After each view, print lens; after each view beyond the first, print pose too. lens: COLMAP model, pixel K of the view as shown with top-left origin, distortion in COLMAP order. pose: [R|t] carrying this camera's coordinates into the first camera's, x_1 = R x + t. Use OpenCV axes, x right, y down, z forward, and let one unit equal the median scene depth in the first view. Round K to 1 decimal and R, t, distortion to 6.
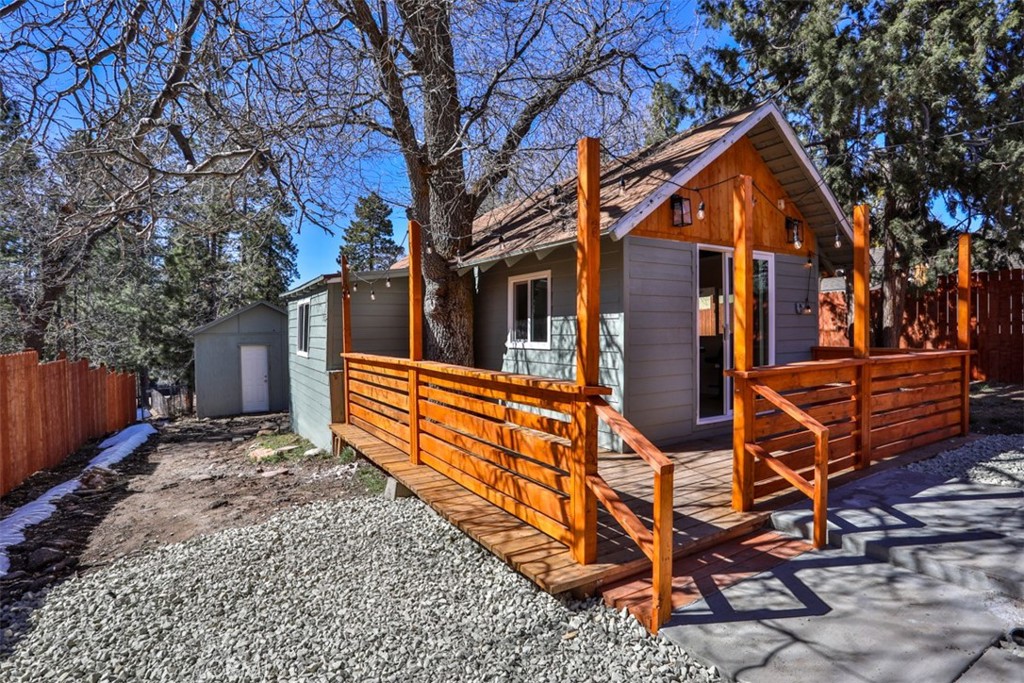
lens RADIAL K [[522.8, 0, 505.4], [0, 522.8, 339.3], [0, 0, 1]] dist [-0.079108, 0.030989]
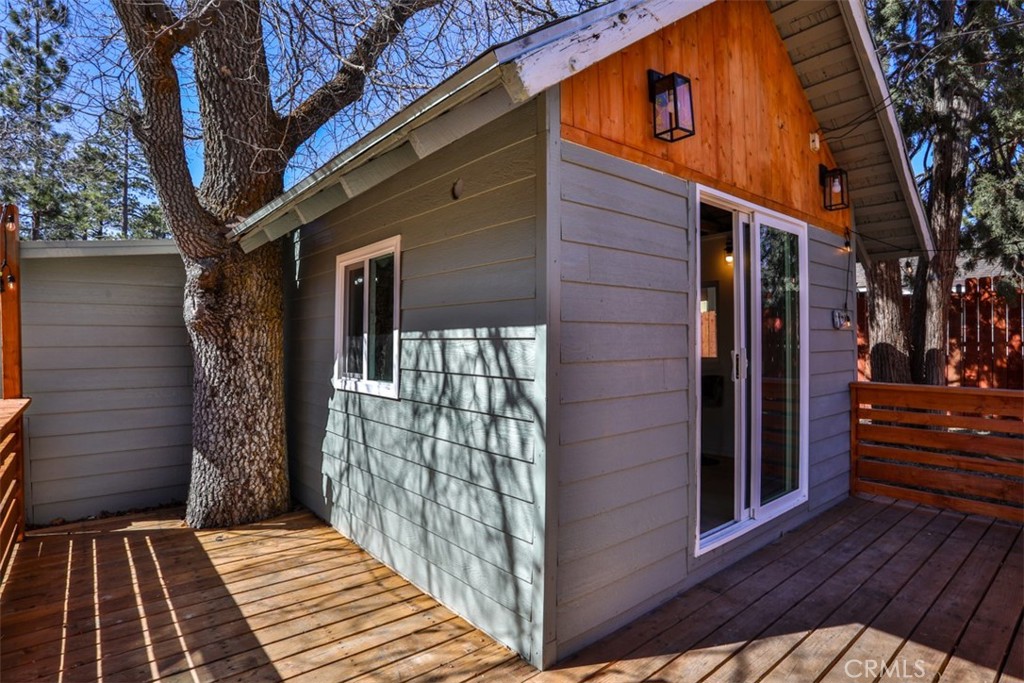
lens RADIAL K [[522.8, 0, 505.4], [0, 522.8, 339.3], [0, 0, 1]] dist [-0.079108, 0.030989]
pose [[0.990340, 0.007380, 0.138462, 0.118008], [-0.004394, 0.999752, -0.021854, -0.025651], [-0.138589, 0.021034, 0.990127, 0.511426]]
